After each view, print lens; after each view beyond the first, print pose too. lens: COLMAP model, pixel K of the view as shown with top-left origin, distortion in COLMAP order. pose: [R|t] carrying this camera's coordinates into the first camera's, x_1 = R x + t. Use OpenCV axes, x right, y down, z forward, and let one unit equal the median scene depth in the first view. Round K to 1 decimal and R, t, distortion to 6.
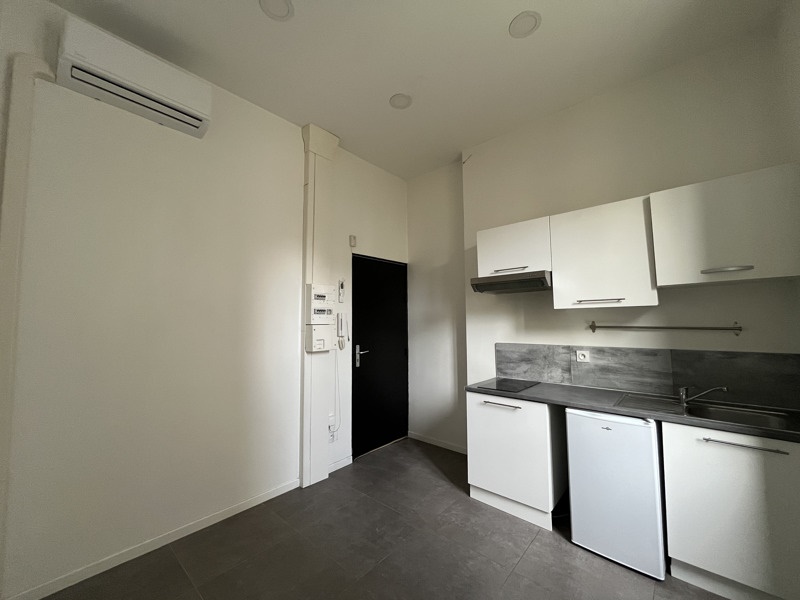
lens RADIAL K [[321.3, 0, 400.0], [0, 321.3, 299.0], [0, 0, 1]] dist [-0.006454, 0.001614]
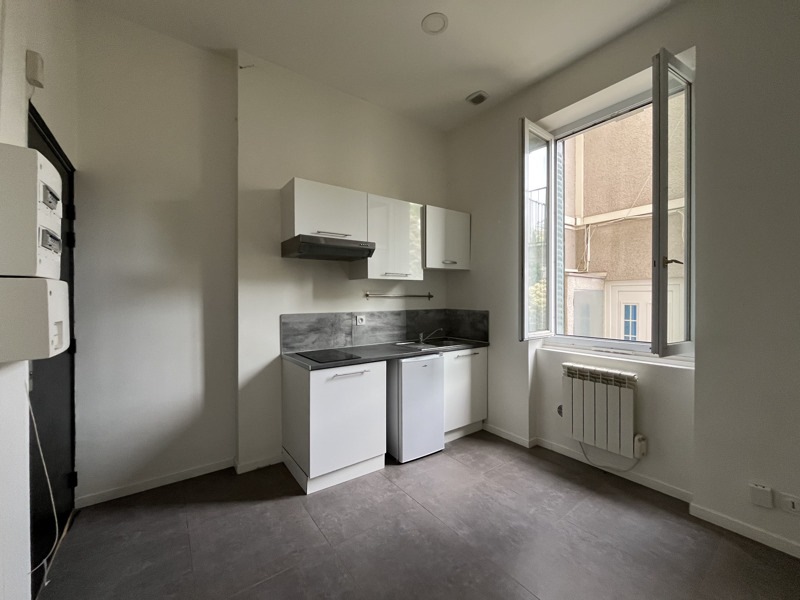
lens RADIAL K [[321.3, 0, 398.1], [0, 321.3, 299.6], [0, 0, 1]] dist [-0.006454, 0.001614]
pose [[0.215359, 0.004972, 0.976522, -0.553187], [-0.065040, 0.997840, 0.009263, 0.083159], [-0.974367, -0.065508, 0.215217, 0.618019]]
